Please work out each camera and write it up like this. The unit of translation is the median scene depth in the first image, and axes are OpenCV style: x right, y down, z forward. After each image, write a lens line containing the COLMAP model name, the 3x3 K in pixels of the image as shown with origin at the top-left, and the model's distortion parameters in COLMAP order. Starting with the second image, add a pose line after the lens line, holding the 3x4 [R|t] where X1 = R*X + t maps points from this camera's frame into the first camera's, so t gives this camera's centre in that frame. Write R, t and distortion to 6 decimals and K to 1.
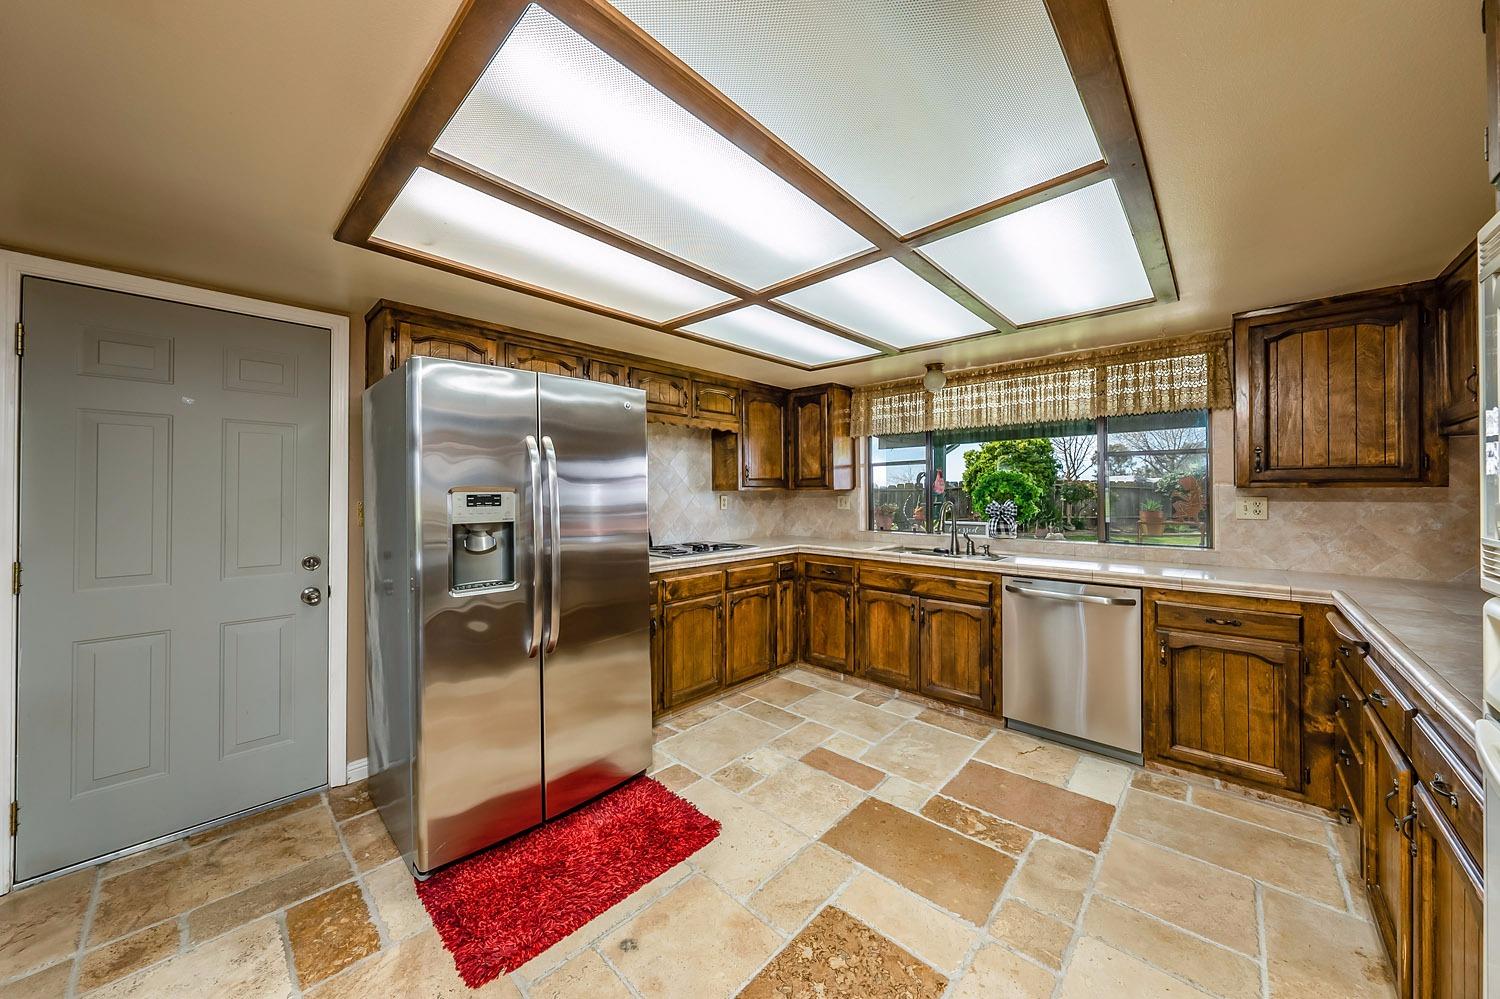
lens RADIAL K [[522.0, 0, 739.7], [0, 522.0, 491.4], [0, 0, 1]] dist [0.001150, 0.000256]
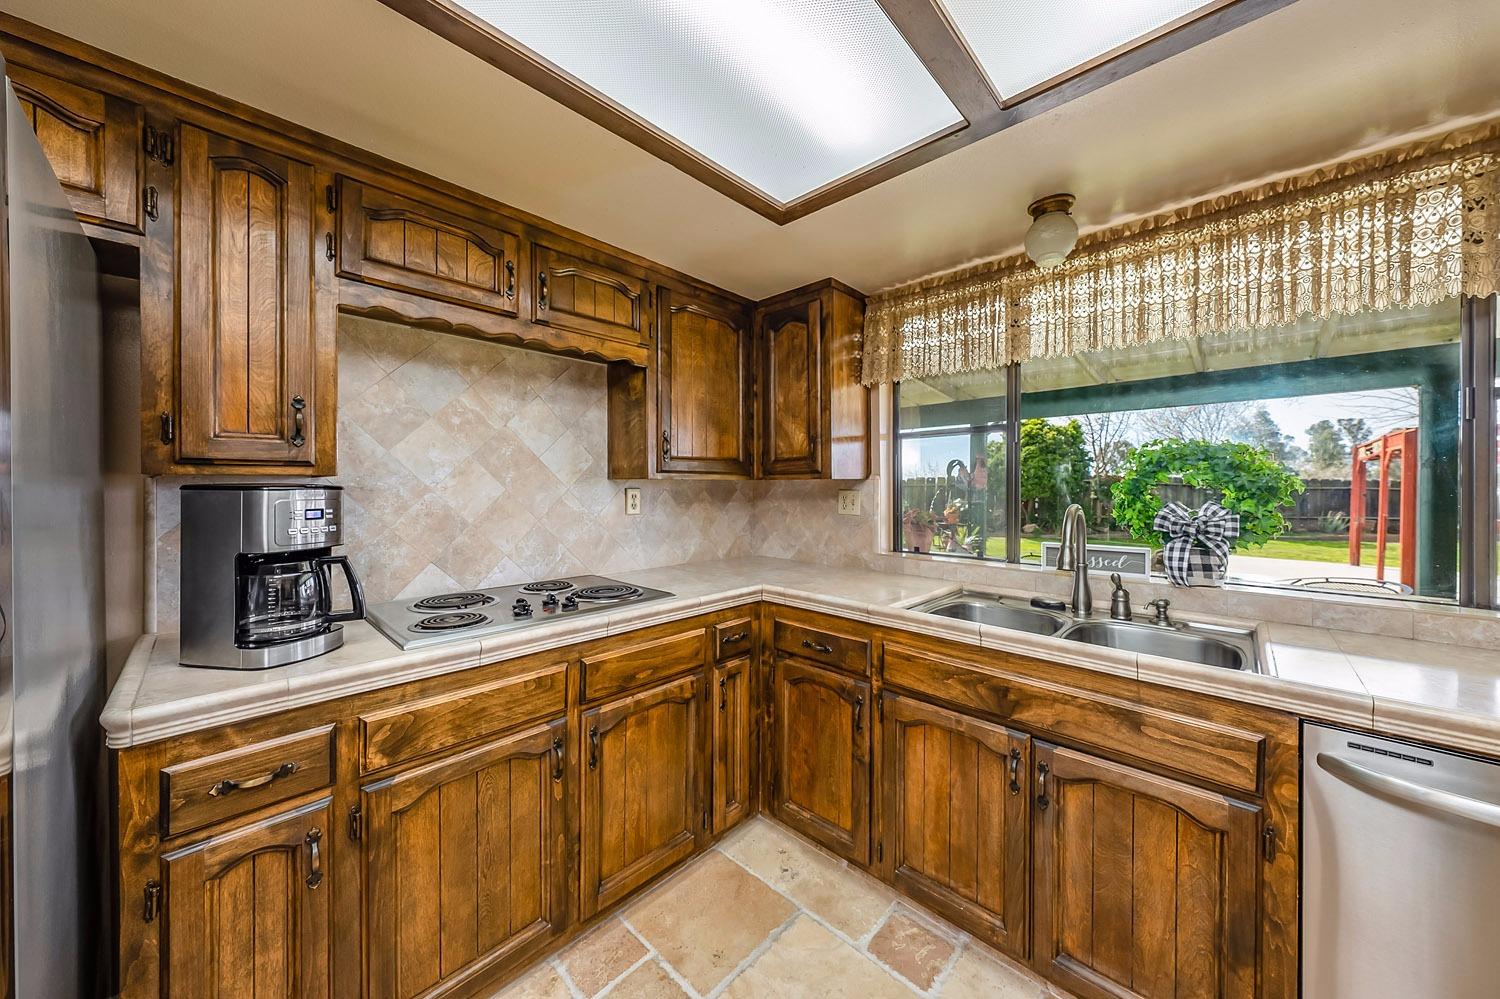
lens RADIAL K [[513.7, 0, 754.4], [0, 513.7, 487.5], [0, 0, 1]] dist [-0.001797, -0.000056]
pose [[0.999836, 0.006204, 0.017041, 0.109494], [-0.006258, 0.999976, 0.003110, 0.005163], [-0.017021, -0.003216, 0.999850, 0.563654]]
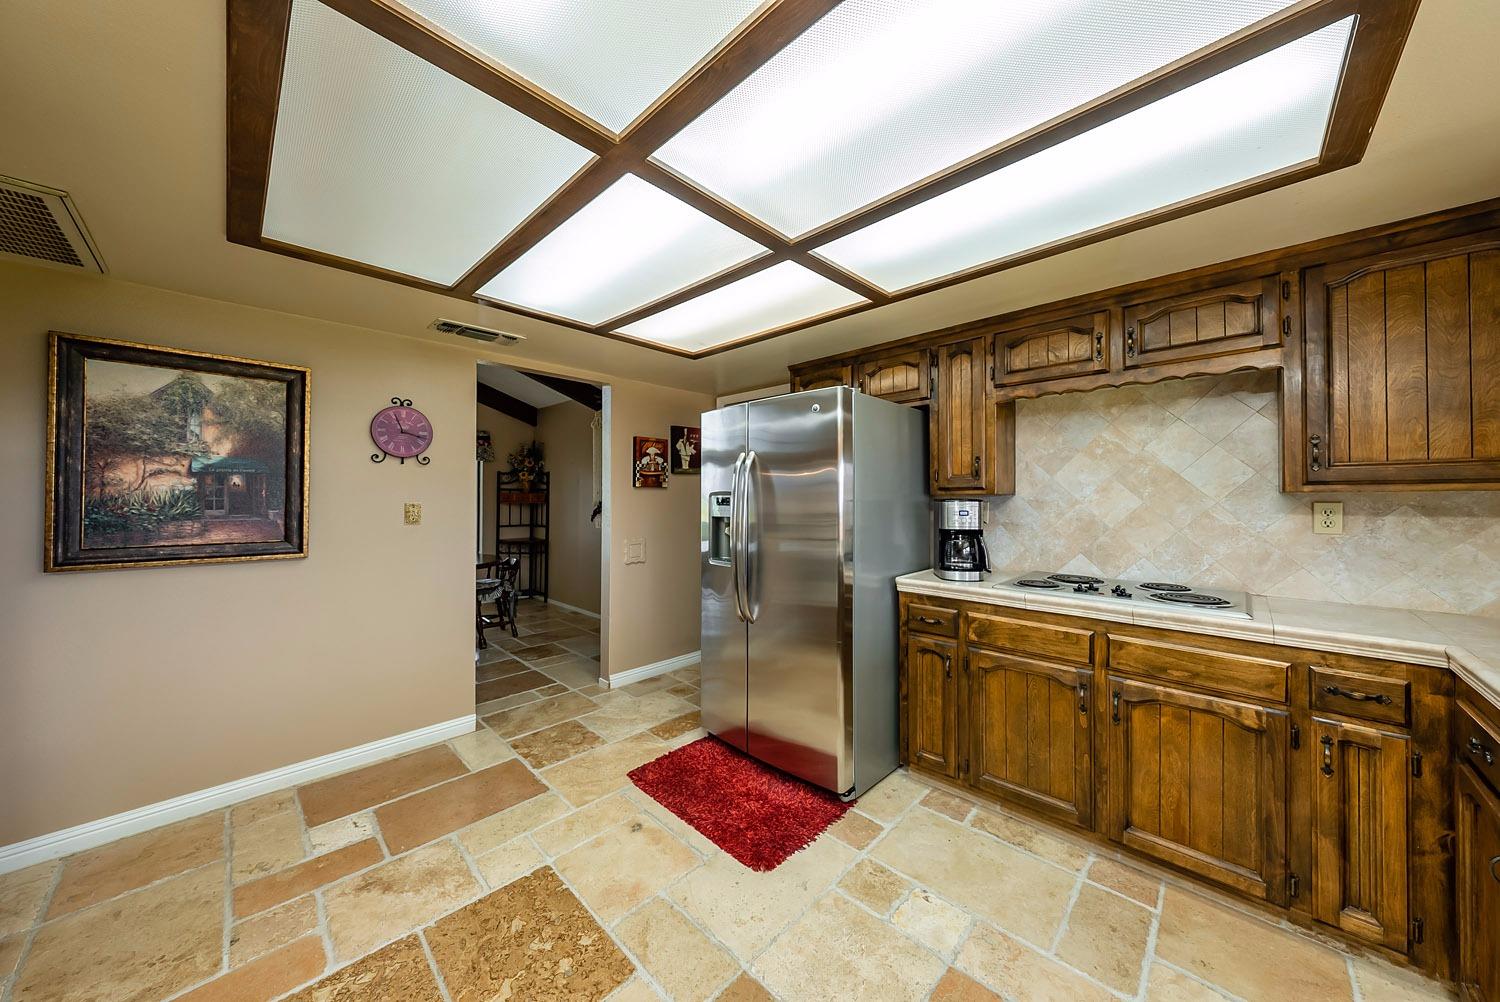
lens RADIAL K [[499.2, 0, 743.9], [0, 499.2, 496.2], [0, 0, 1]] dist [-0.000365, -0.000026]
pose [[-0.006282, 0.003029, -0.999976, 0.509752], [0.003747, 0.999988, 0.003006, -0.001314], [0.999973, -0.003728, -0.006294, 0.604156]]
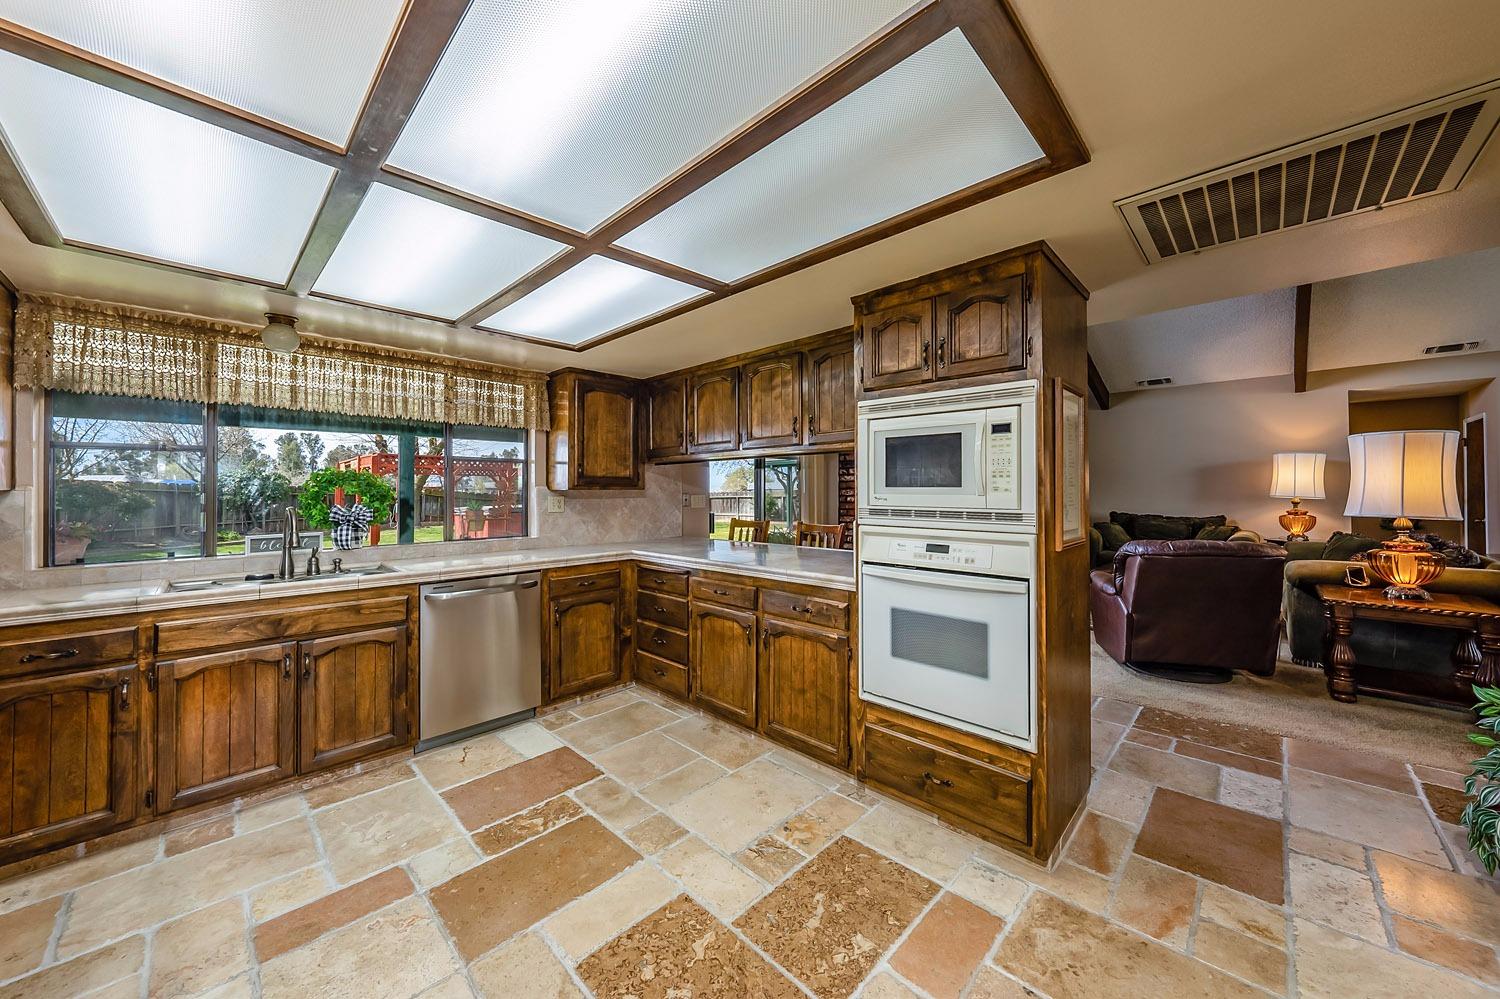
lens RADIAL K [[546.0, 0, 749.4], [0, 546.0, 486.5], [0, 0, 1]] dist [-0.001063, -0.000049]
pose [[0.006950, 0.012686, 0.999895, -0.376019], [0.003338, 0.999914, -0.012709, 0.002994], [-0.999970, 0.003426, 0.006907, 0.357074]]
